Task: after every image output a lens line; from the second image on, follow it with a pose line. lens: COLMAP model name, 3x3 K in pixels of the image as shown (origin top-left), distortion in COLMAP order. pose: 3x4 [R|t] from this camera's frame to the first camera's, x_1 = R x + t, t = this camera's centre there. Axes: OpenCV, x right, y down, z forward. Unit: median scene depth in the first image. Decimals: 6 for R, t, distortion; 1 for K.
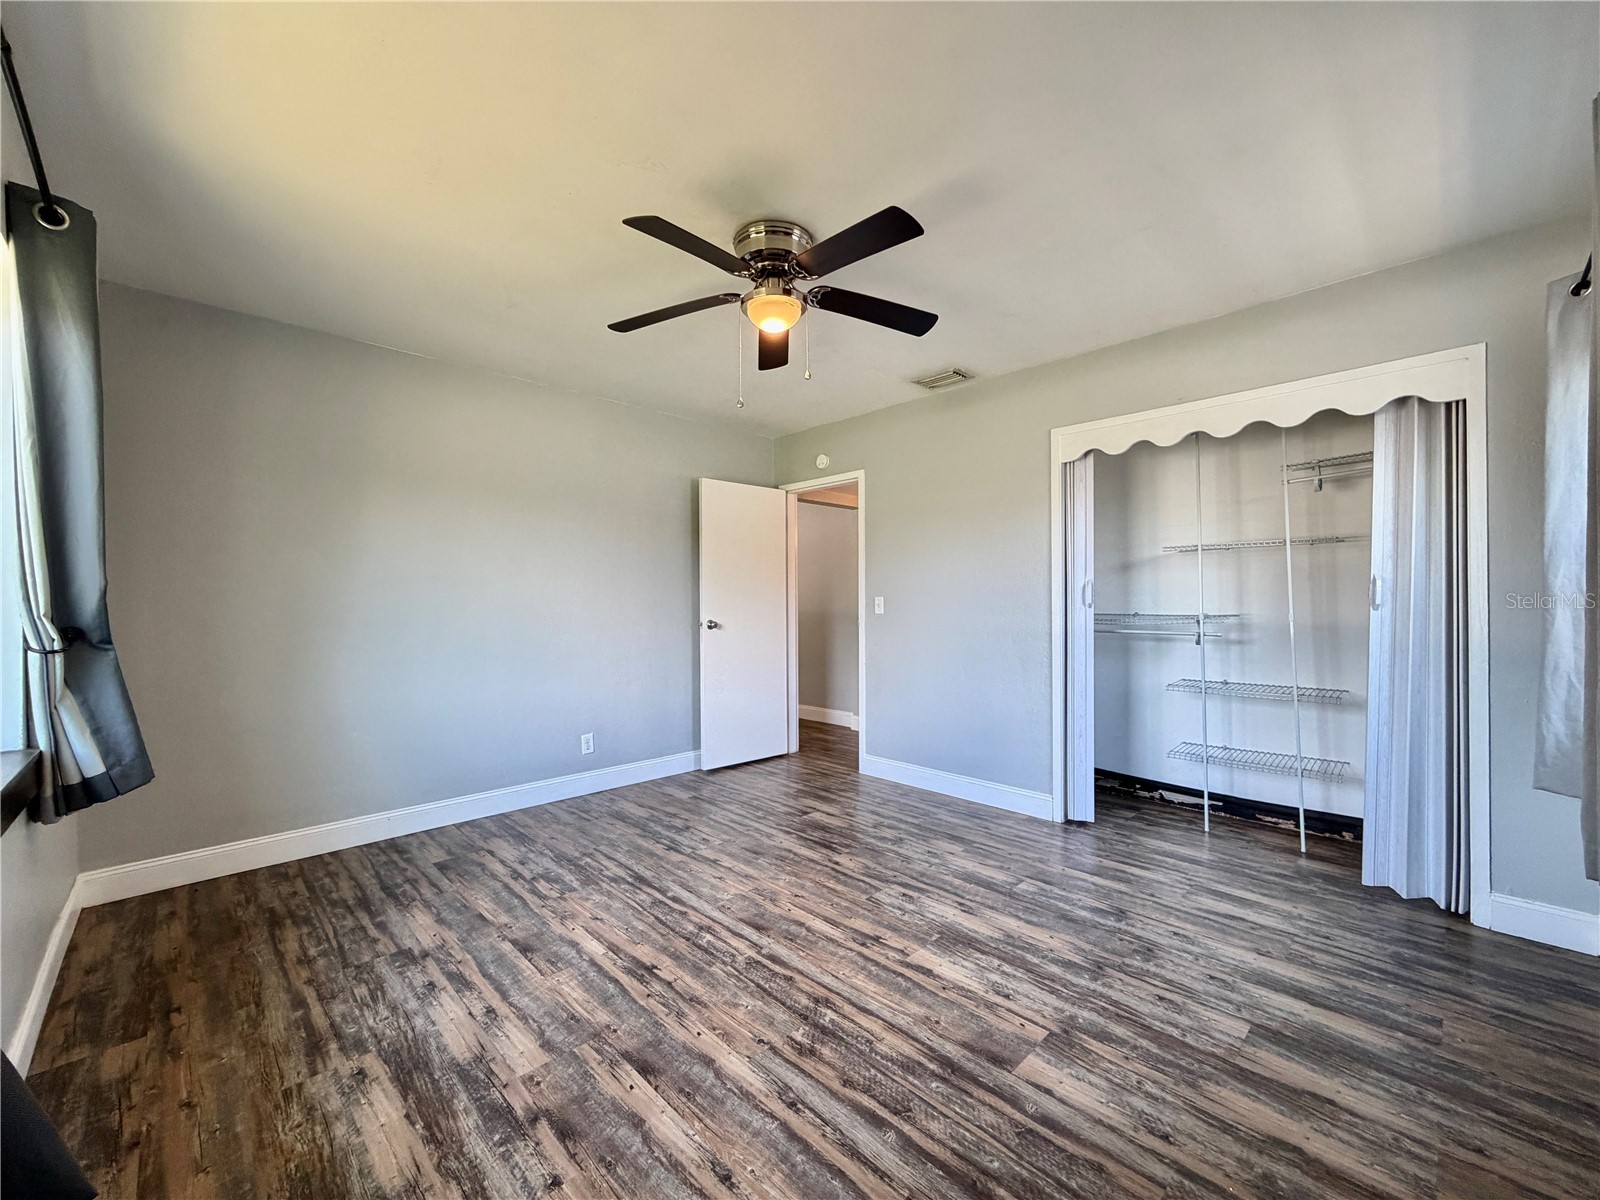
lens RADIAL K [[639.1, 0, 797.4], [0, 639.1, 602.5], [0, 0, 1]] dist [0.001481, 0.000271]
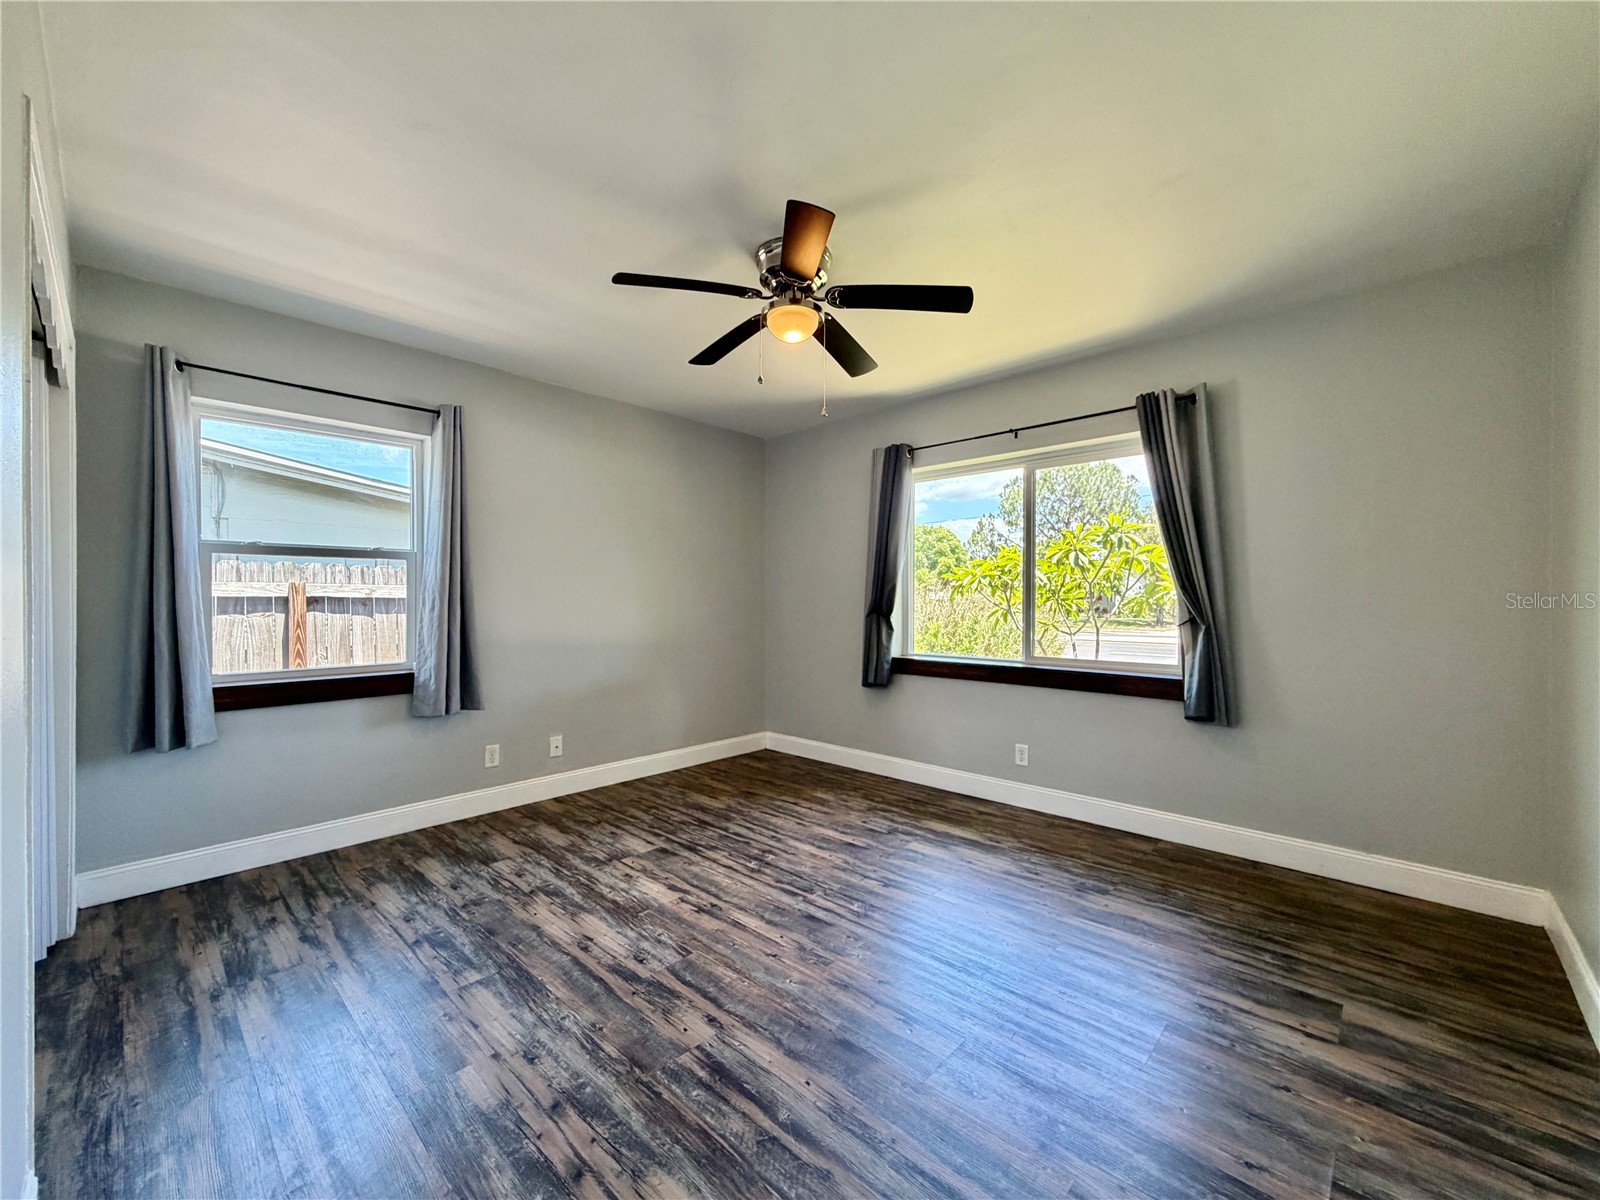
lens RADIAL K [[639.1, 0, 797.4], [0, 639.1, 602.5], [0, 0, 1]] dist [0.001481, 0.000271]
pose [[-0.998932, 0.004148, -0.046012, 0.007020], [0.004038, 0.999989, 0.002469, 0.000191], [0.046022, 0.002281, -0.998938, 2.251606]]
